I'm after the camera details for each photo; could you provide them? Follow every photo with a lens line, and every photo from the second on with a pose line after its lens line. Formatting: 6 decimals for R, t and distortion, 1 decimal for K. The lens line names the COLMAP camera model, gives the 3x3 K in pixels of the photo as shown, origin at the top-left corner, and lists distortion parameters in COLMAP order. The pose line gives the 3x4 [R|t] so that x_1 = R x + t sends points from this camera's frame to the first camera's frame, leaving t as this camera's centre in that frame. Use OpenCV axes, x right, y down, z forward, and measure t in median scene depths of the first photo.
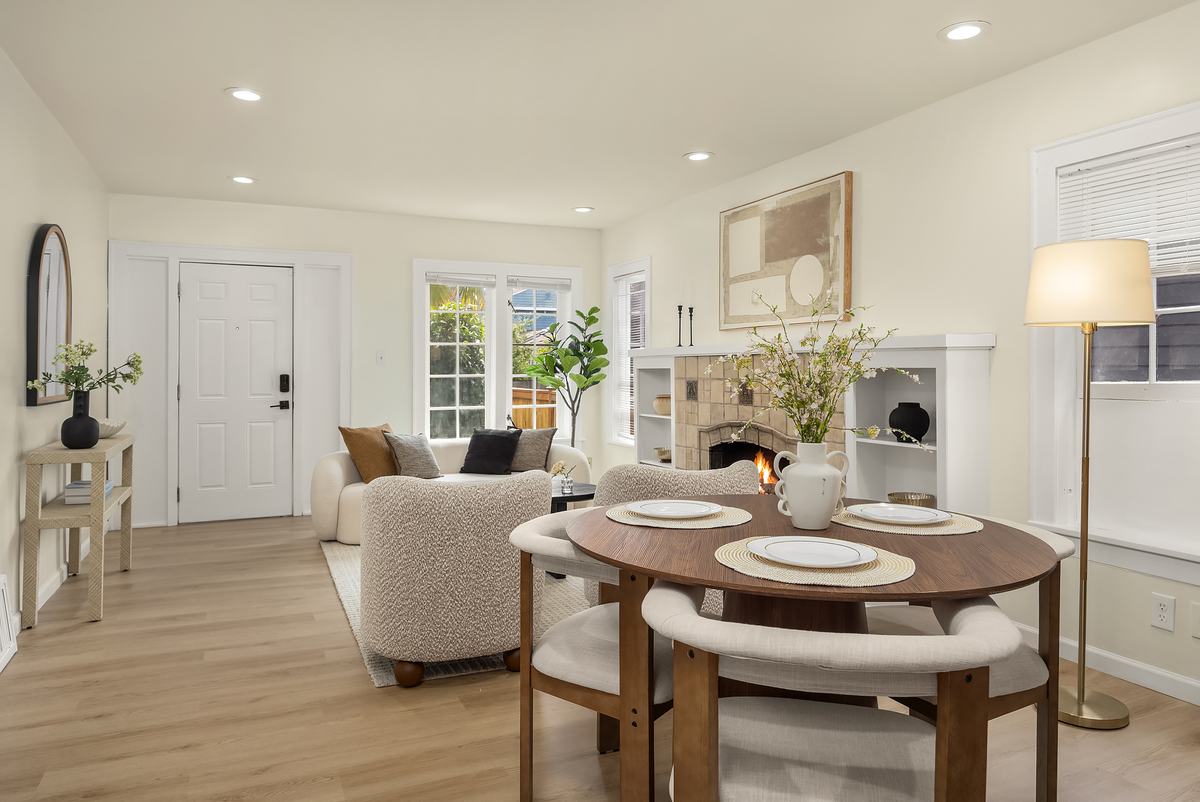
lens RADIAL K [[816.0, 0, 606.0], [0, 816.0, 391.5], [0, 0, 1]] dist [-0.000146, -0.000416]
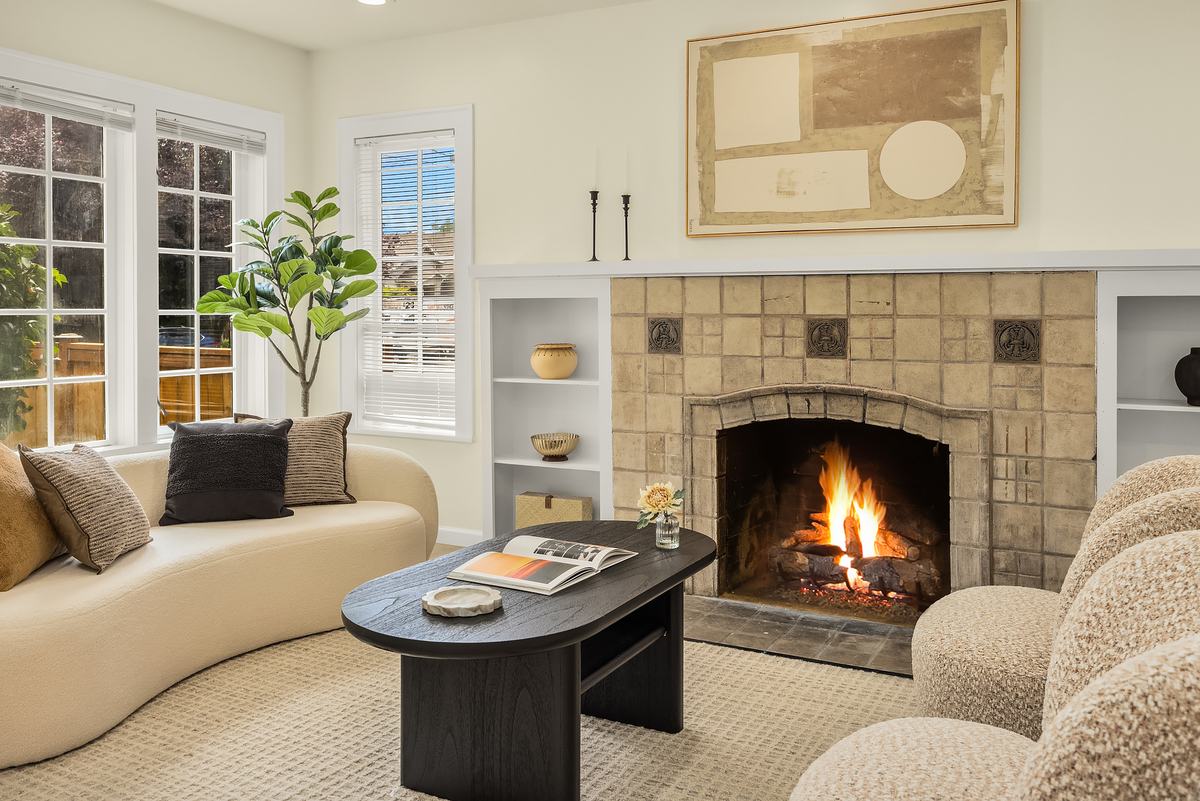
lens RADIAL K [[994.7, 0, 601.4], [0, 994.7, 326.5], [0, 0, 1]] dist [0.010750, 0.005638]
pose [[0.781340, -0.009882, 0.624028, -0.360115], [0.014627, 0.999890, -0.002480, -0.006286], [-0.623935, 0.011066, 0.781398, 0.449064]]
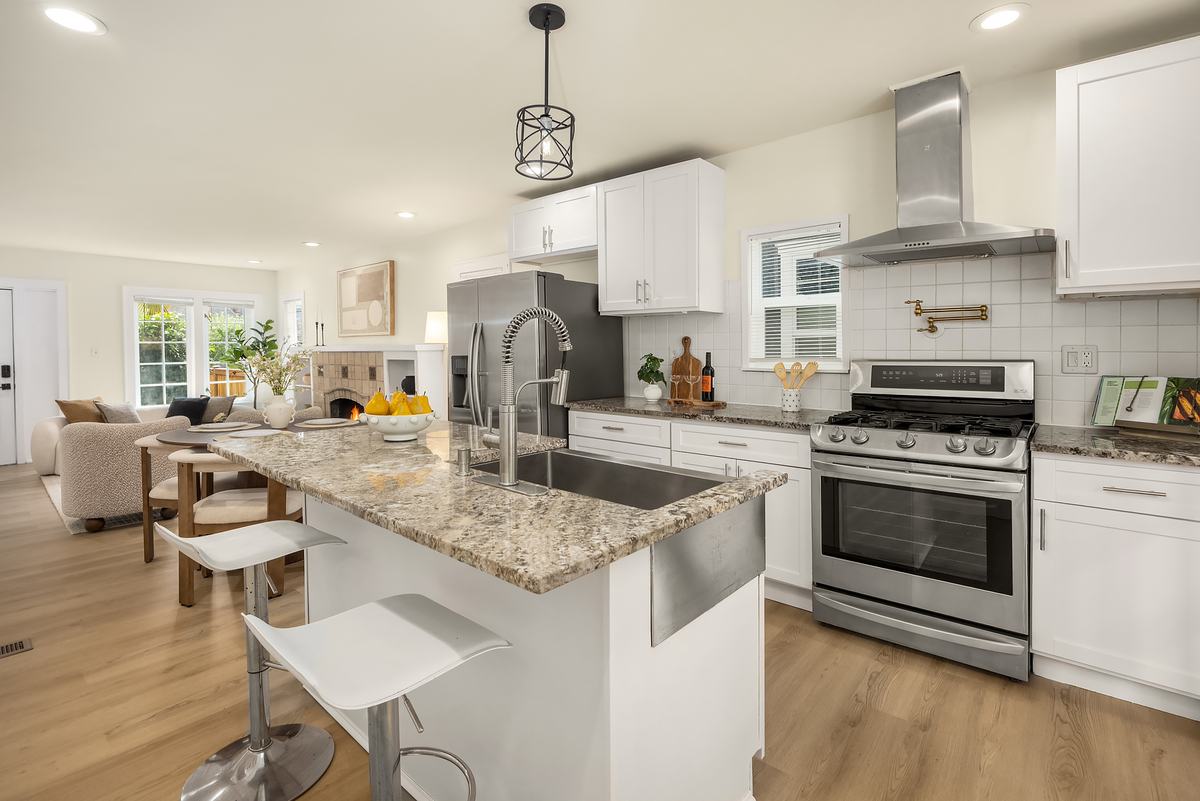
lens RADIAL K [[547.7, 0, 617.7], [0, 547.7, 367.9], [0, 0, 1]] dist [-0.003050, -0.001464]
pose [[0.895371, -0.018939, 0.444917, 0.148071], [0.016698, 0.999820, 0.008954, -0.007095], [-0.445007, -0.000588, 0.895527, -0.345854]]
